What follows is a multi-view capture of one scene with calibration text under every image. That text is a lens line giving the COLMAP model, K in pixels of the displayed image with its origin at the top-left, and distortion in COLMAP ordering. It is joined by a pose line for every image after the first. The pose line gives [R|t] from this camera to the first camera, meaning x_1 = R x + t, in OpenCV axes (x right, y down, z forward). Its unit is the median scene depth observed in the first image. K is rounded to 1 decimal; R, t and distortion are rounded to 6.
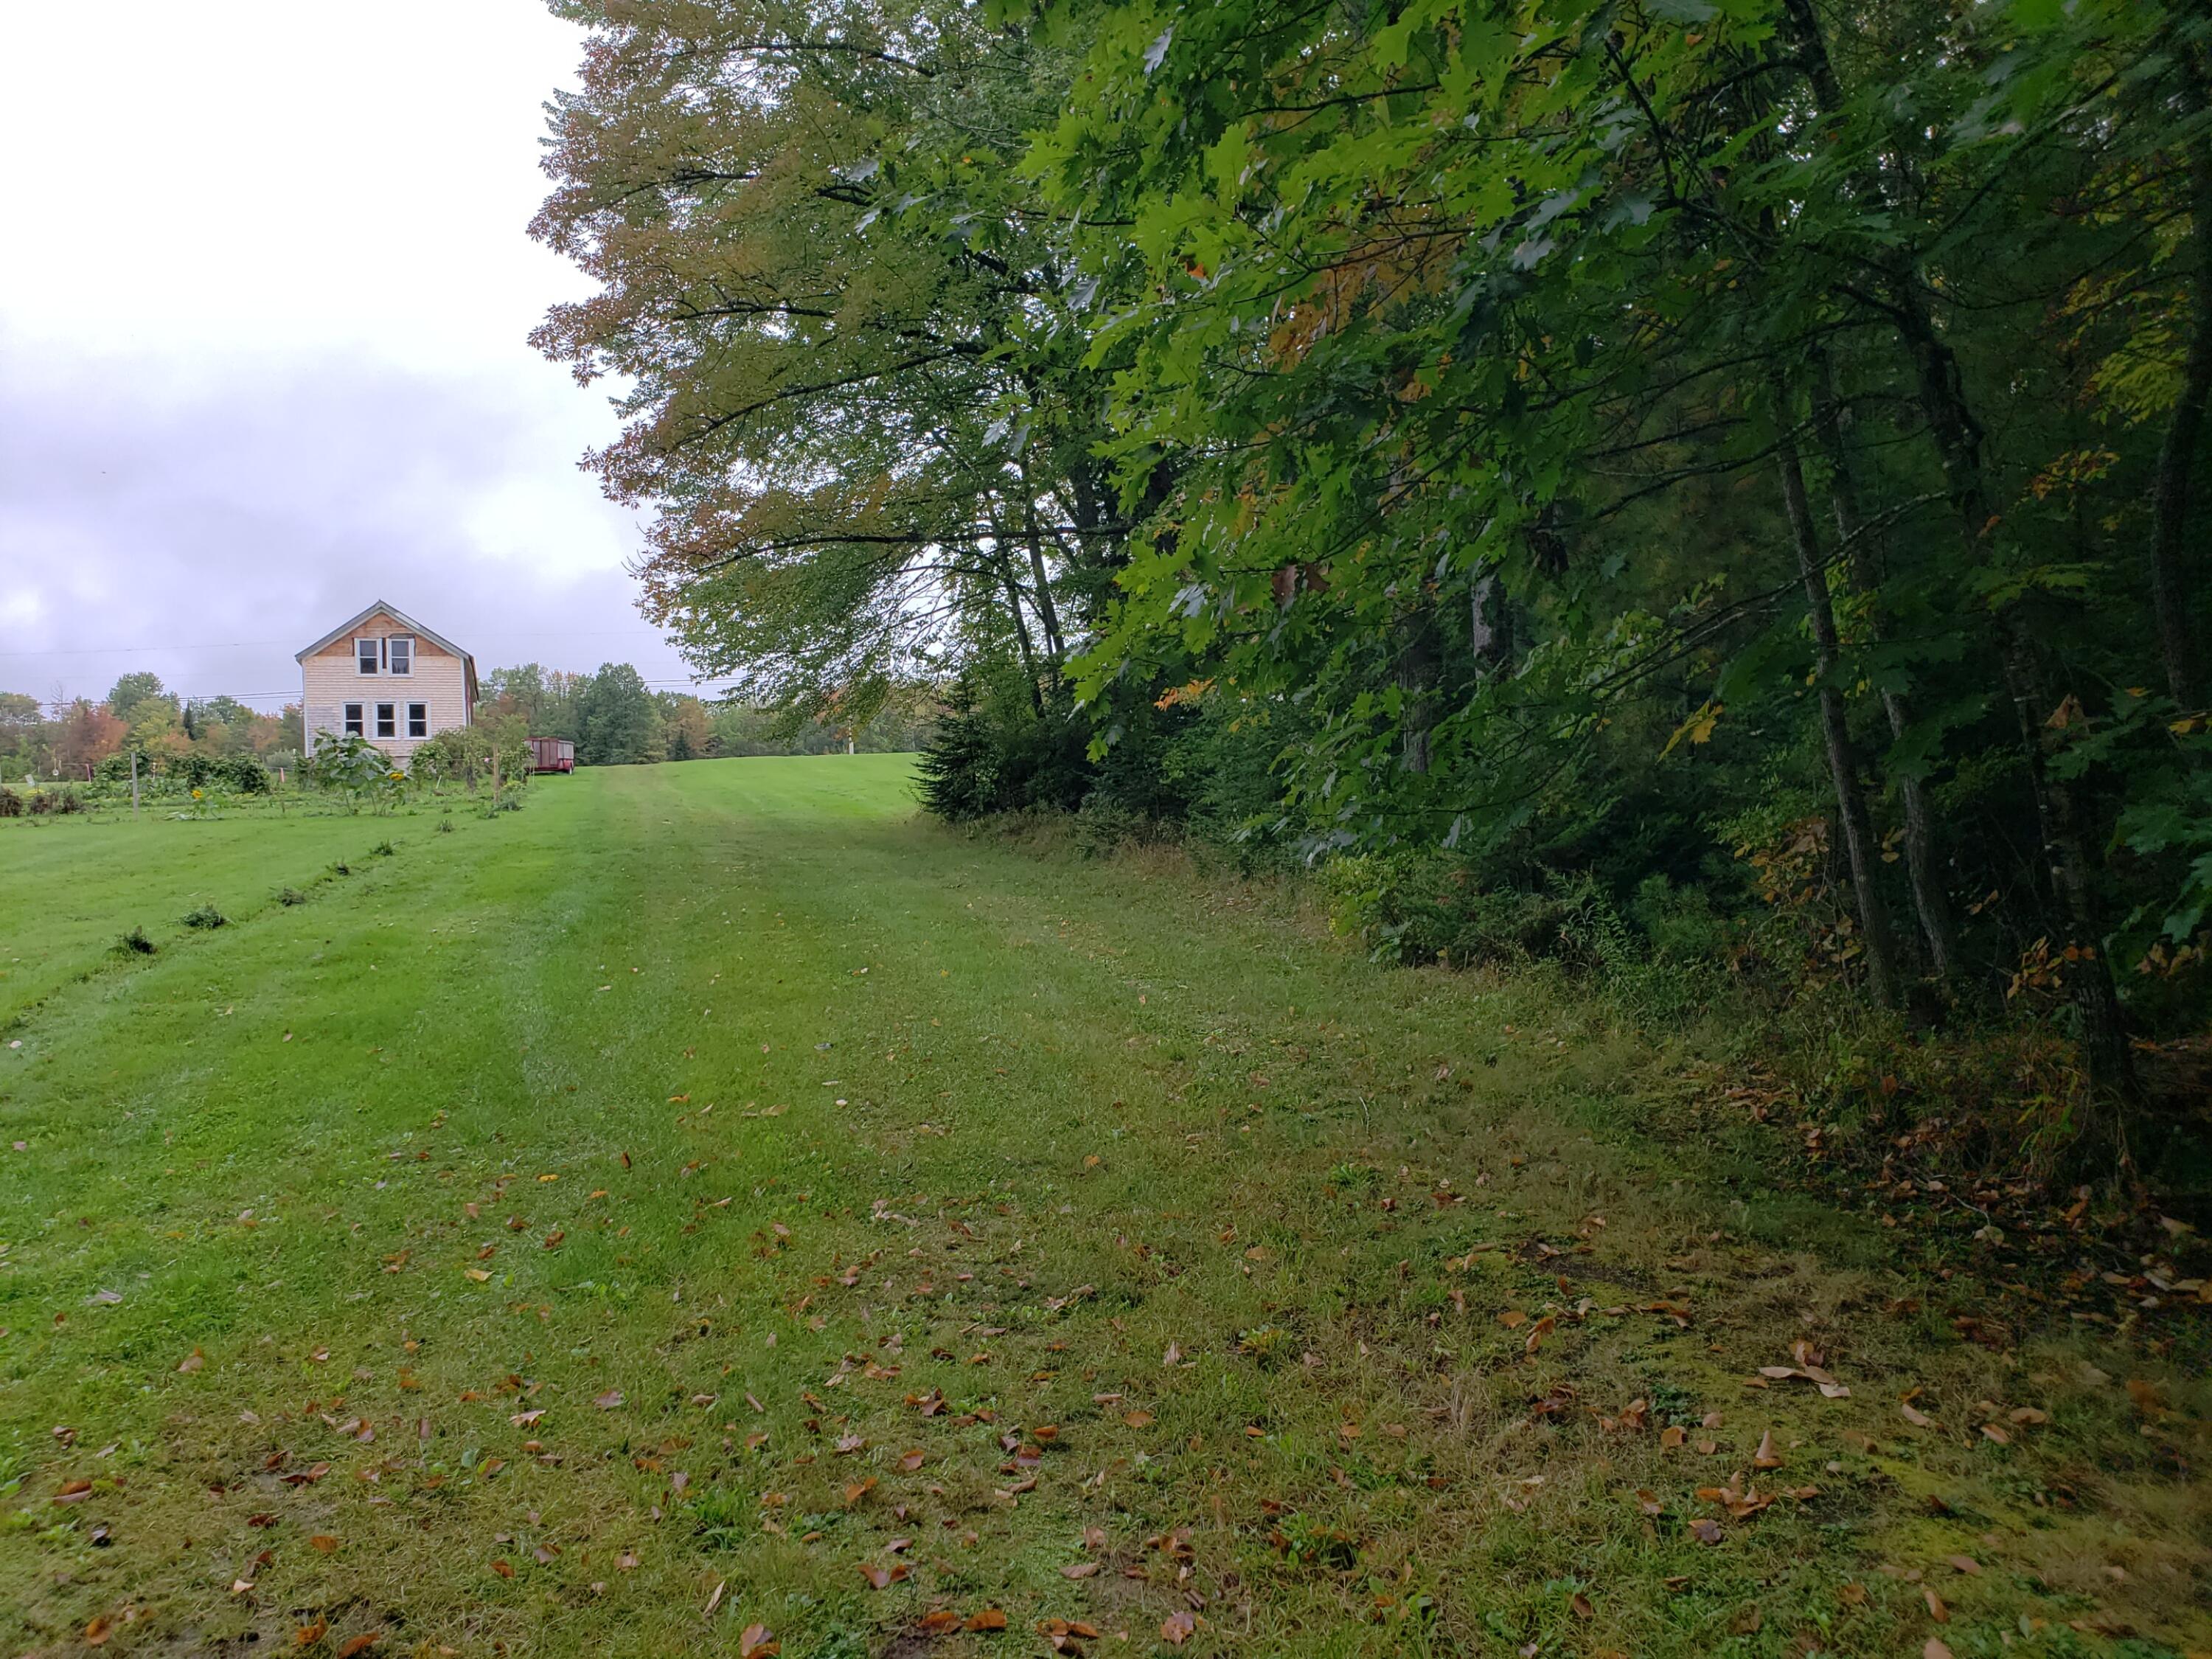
lens RADIAL K [[1718.5, 0, 1102.5], [0, 1718.5, 827.9], [0, 0, 1]] dist [0.020033, -0.021675]
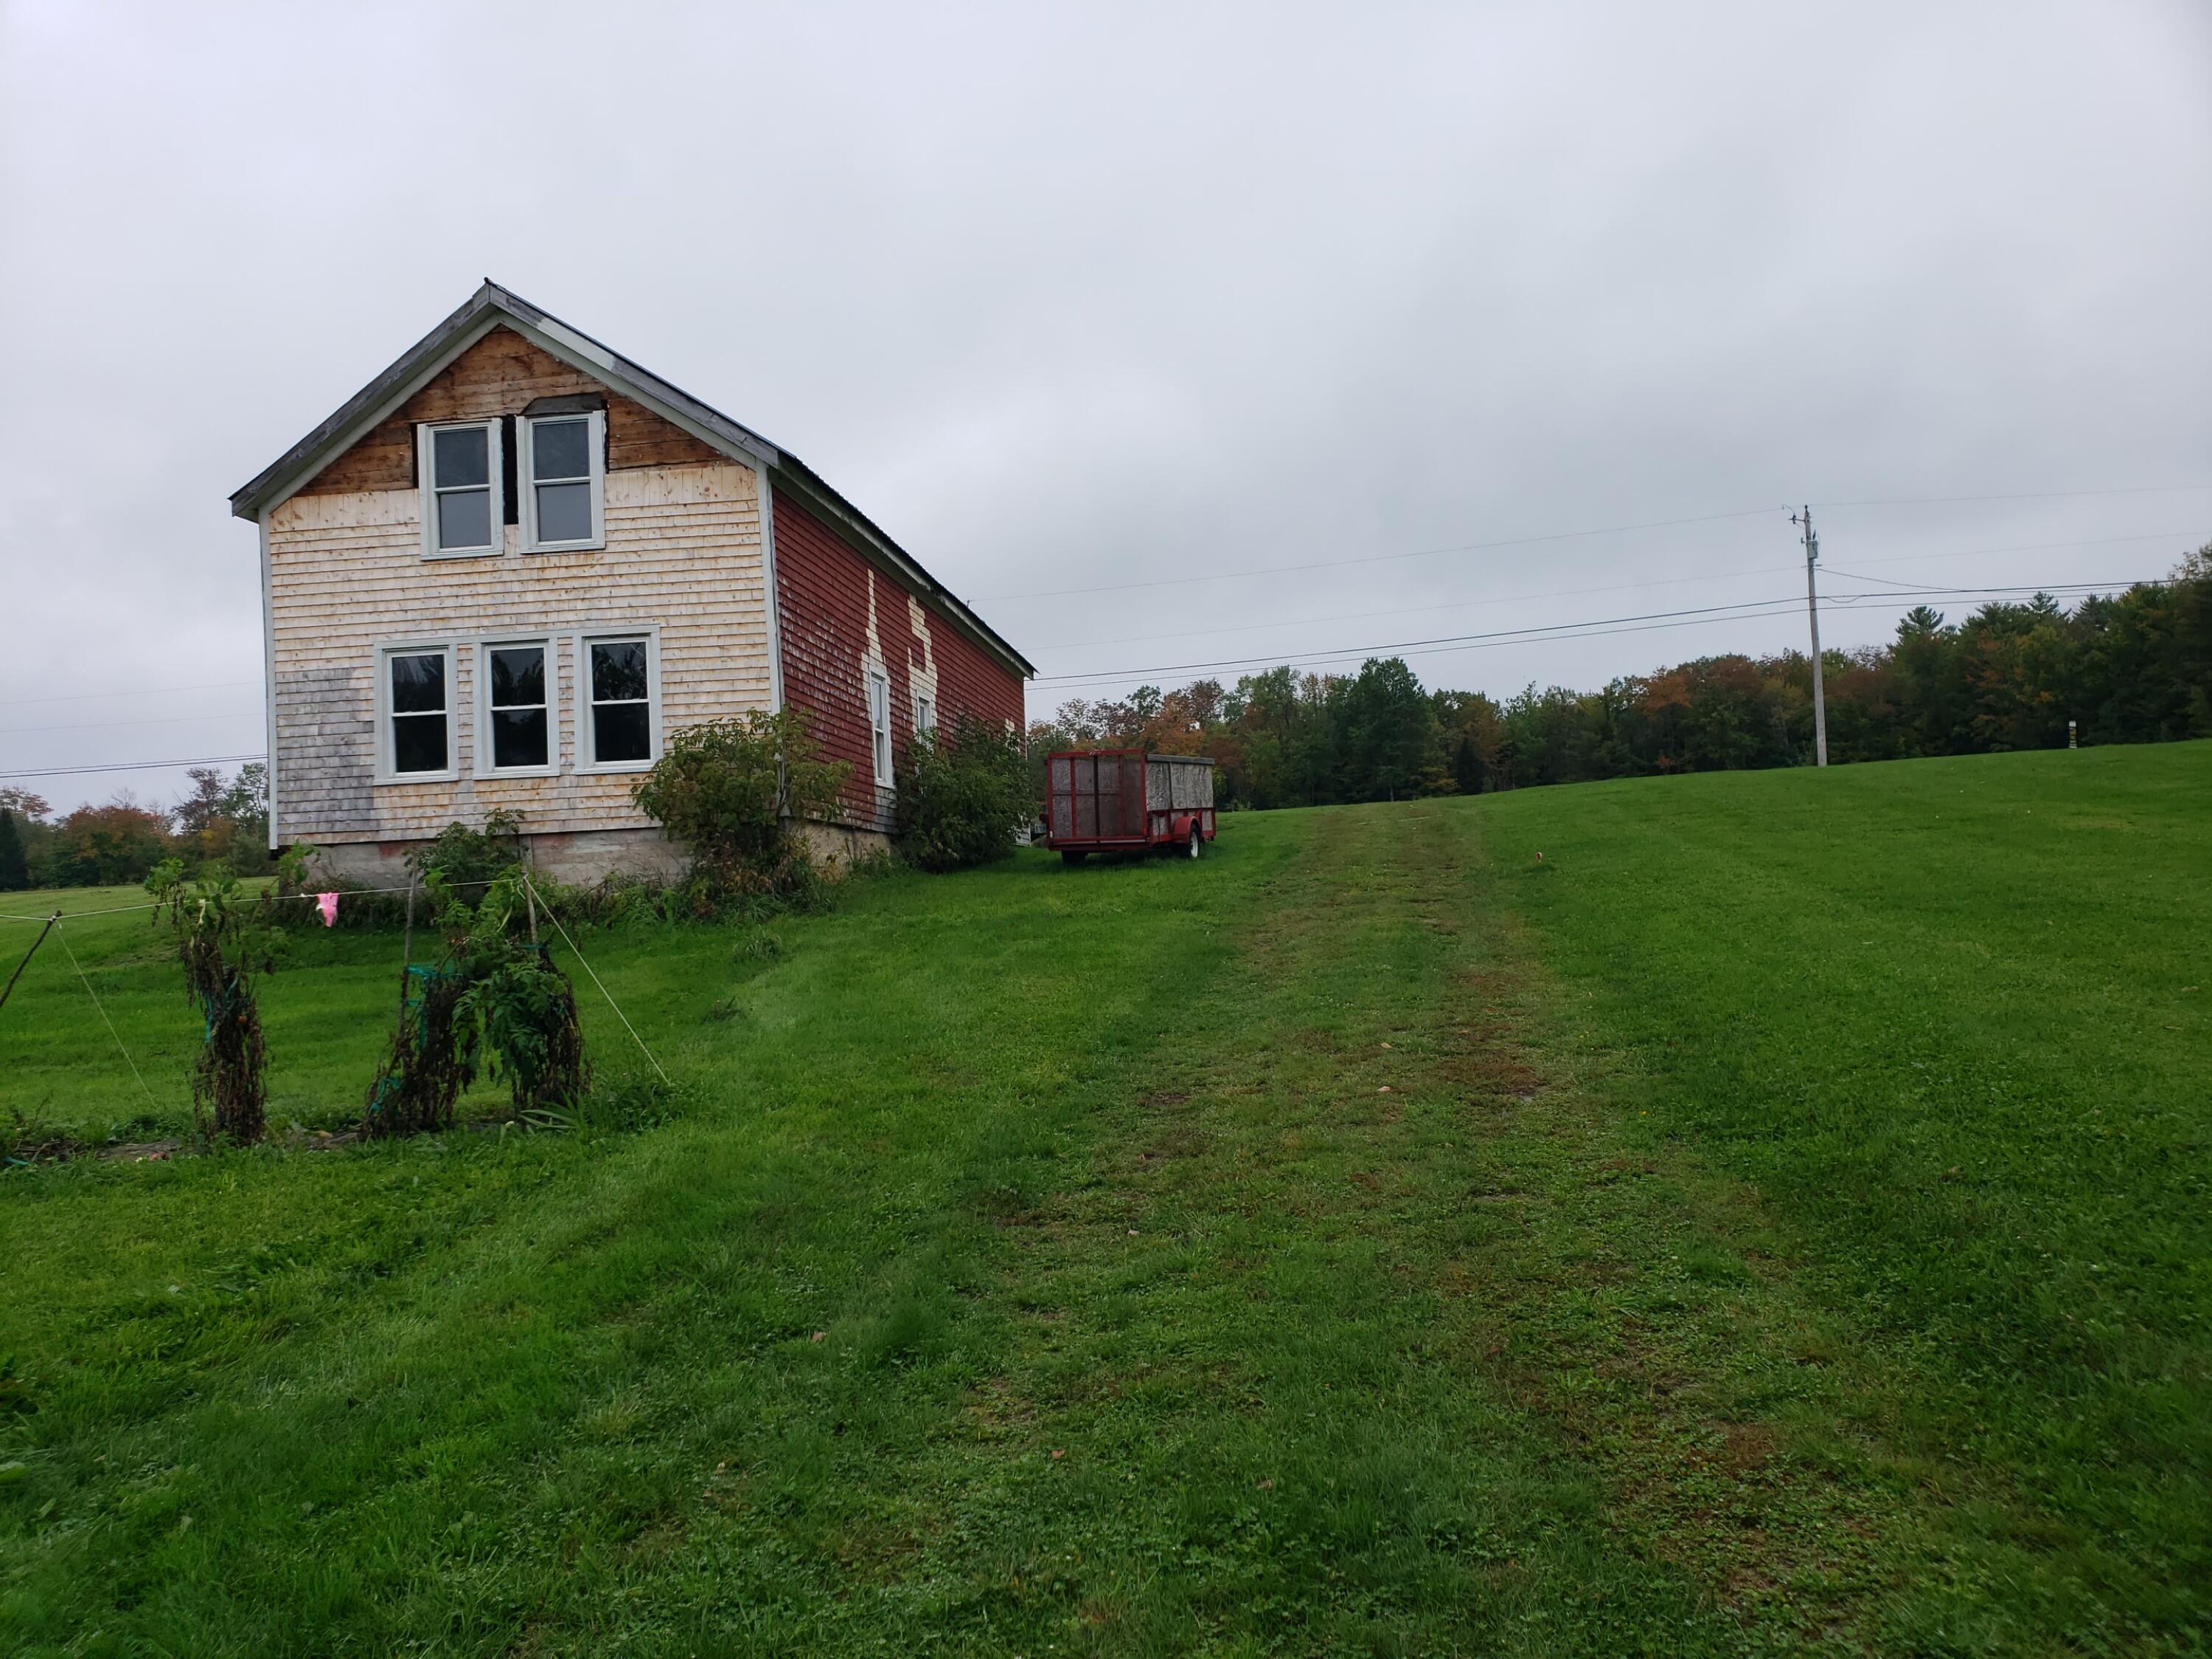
lens RADIAL K [[1718.5, 0, 1104.3], [0, 1718.5, 828.8], [0, 0, 1]] dist [0.020033, -0.021675]
pose [[0.903201, -0.029818, -0.428180, -0.208116], [0.027114, 0.999555, -0.012413, -0.036319], [0.428360, -0.000398, 0.903608, 0.779403]]
